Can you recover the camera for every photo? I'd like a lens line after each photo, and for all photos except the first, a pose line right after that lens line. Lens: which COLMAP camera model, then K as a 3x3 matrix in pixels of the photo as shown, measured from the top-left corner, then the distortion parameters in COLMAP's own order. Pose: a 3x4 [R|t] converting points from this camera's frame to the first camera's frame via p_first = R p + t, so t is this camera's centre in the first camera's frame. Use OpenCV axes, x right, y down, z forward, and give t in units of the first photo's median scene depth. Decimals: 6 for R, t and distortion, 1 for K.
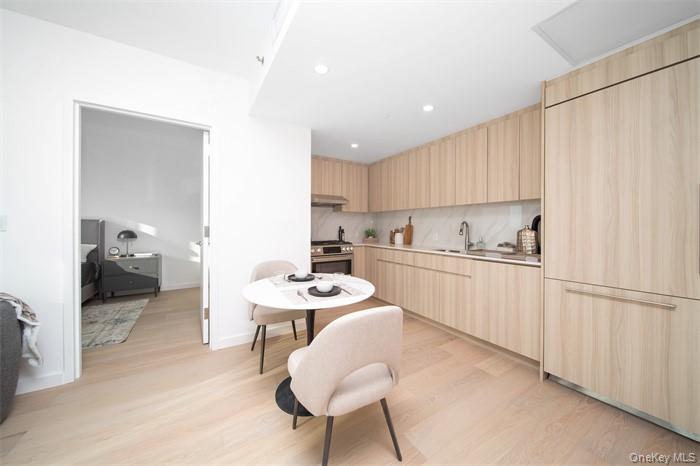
lens RADIAL K [[247.0, 0, 348.7], [0, 247.0, 228.3], [0, 0, 1]] dist [-0.000699, -0.000140]
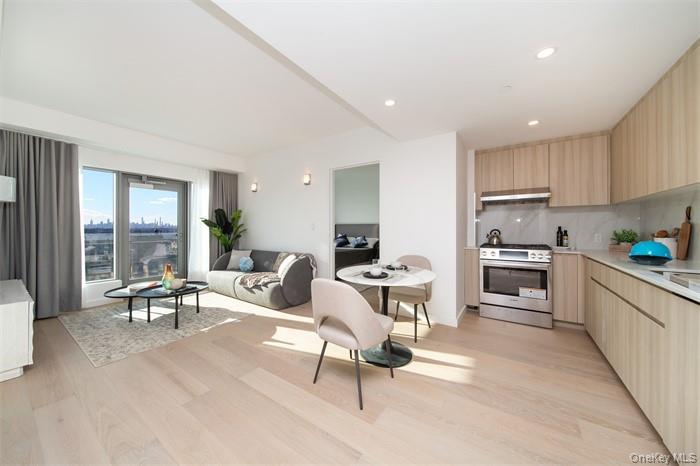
lens RADIAL K [[247.0, 0, 348.7], [0, 247.0, 228.3], [0, 0, 1]] dist [-0.000699, -0.000140]
pose [[0.402009, -0.001803, -0.915634, 0.552018], [-0.003215, 0.999989, -0.003380, 0.002696], [0.915630, 0.004302, 0.401999, 0.171963]]
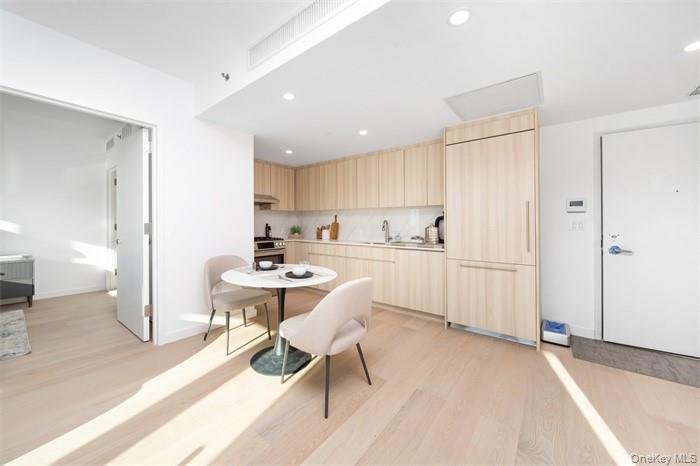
lens RADIAL K [[265.2, 0, 291.6], [0, 265.2, 221.3], [0, 0, 1]] dist [-0.000043, -0.000022]
pose [[0.973939, 0.003804, 0.226779, -0.295118], [-0.000189, 0.999873, -0.015958, 0.000090], [-0.226811, 0.015499, 0.973815, -0.214170]]
